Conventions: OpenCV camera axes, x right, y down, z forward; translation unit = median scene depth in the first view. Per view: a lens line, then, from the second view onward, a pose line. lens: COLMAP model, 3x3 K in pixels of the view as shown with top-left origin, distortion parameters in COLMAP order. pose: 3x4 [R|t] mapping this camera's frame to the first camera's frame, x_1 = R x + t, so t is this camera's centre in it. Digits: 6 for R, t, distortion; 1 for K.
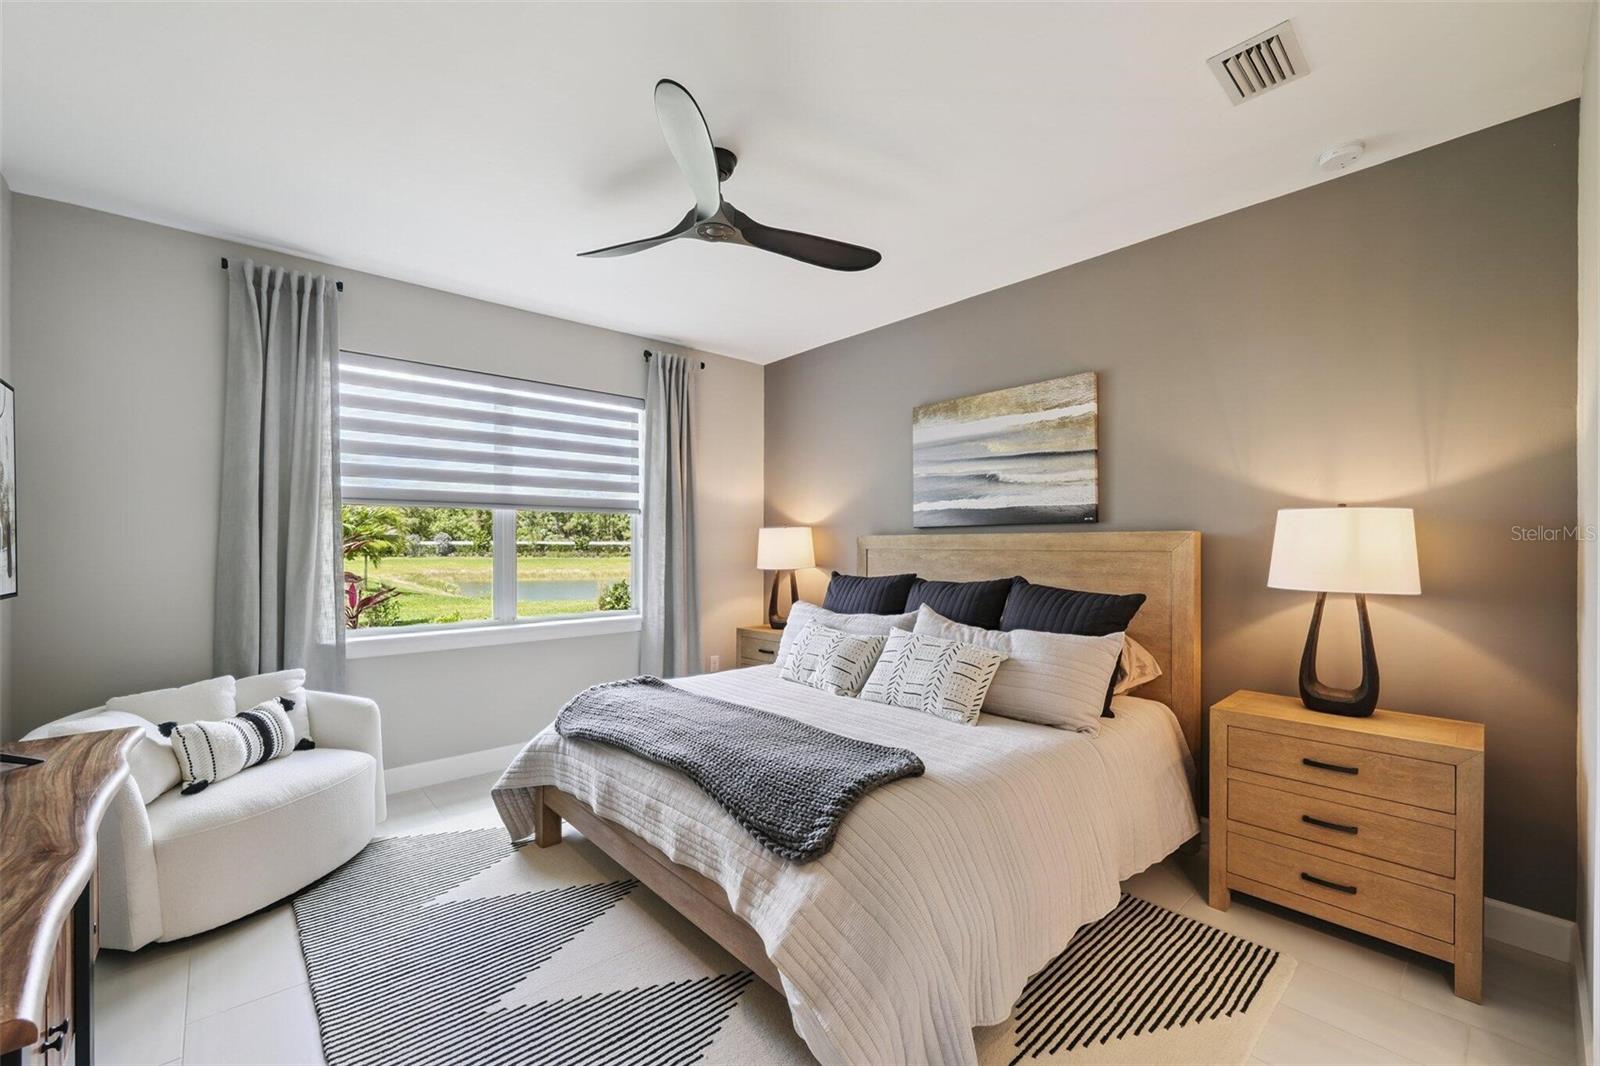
lens RADIAL K [[647.0, 0, 801.4], [0, 647.0, 540.4], [0, 0, 1]] dist [-0.000549, 0.000042]
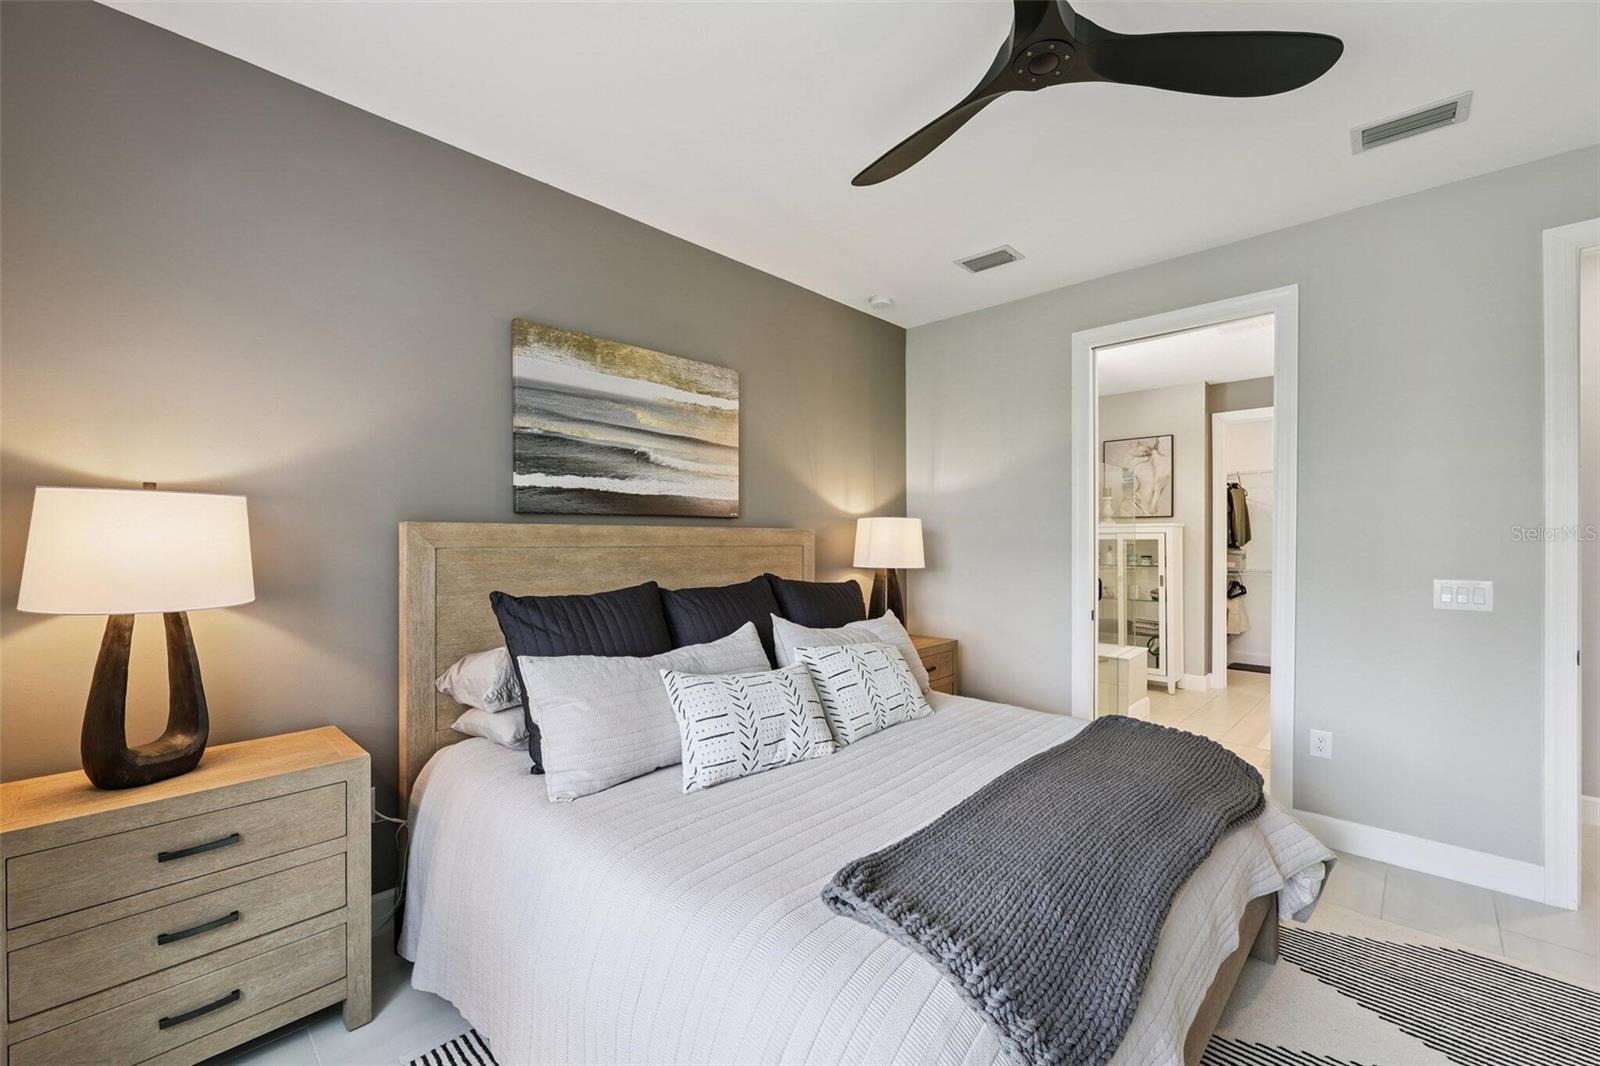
lens RADIAL K [[647.0, 0, 810.9], [0, 647.0, 524.1], [0, 0, 1]] dist [-0.000549, 0.000042]
pose [[-0.057420, 0.028390, 0.997946, -0.520213], [-0.003041, 0.999586, -0.028611, 0.009519], [-0.998345, -0.004677, -0.057310, 0.856404]]
